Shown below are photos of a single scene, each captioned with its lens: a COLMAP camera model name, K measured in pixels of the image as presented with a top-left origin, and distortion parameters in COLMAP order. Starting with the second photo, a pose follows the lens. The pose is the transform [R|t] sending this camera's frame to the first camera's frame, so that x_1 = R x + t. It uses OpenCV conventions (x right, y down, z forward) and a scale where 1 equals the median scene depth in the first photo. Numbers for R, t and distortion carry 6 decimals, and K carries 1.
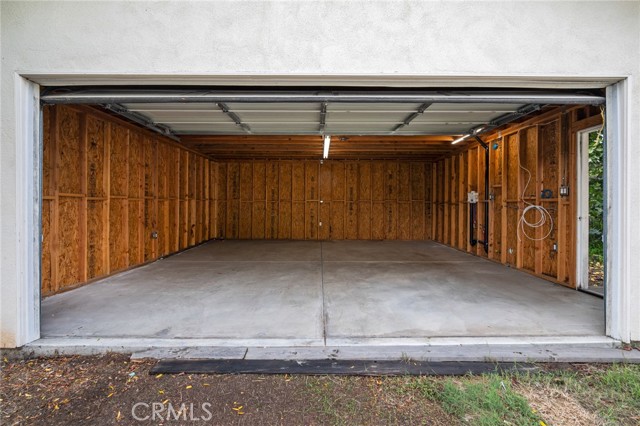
lens RADIAL K [[278.3, 0, 319.2], [0, 278.3, 202.4], [0, 0, 1]] dist [0.002454, 0.000144]
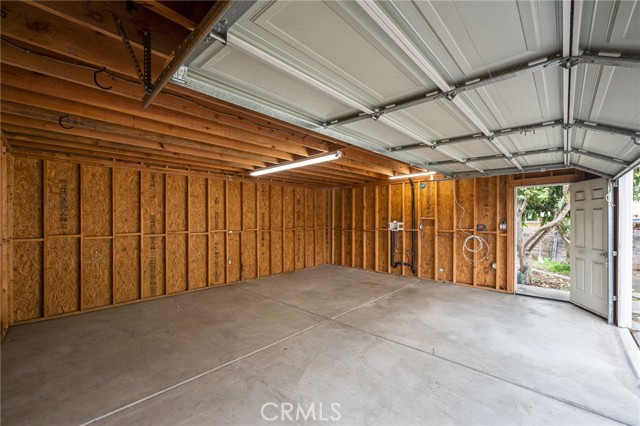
lens RADIAL K [[264.3, 0, 324.7], [0, 264.3, 216.9], [0, 0, 1]] dist [0.005486, 0.000001]
pose [[0.678843, -0.003342, 0.734276, -0.447317], [0.003163, 0.999994, 0.001627, -0.057541], [-0.734277, 0.001218, 0.678849, 0.441003]]
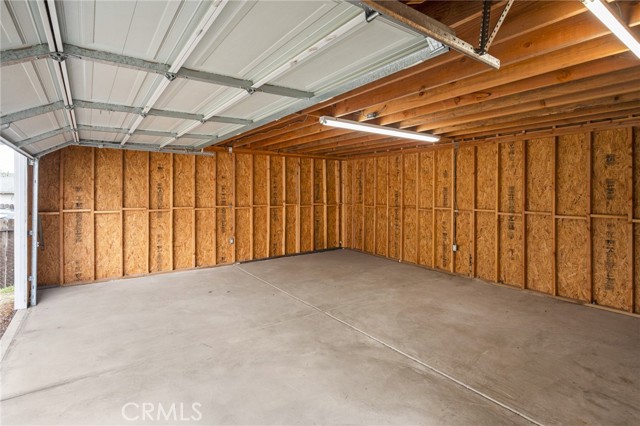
lens RADIAL K [[319.1, 0, 320.8], [0, 319.1, 191.1], [0, 0, 1]] dist [0.004079, 0.002046]
pose [[0.582814, -0.005621, -0.812586, 0.526674], [0.004402, 0.999983, -0.003760, -0.059216], [0.812594, -0.001386, 0.582829, 0.470012]]
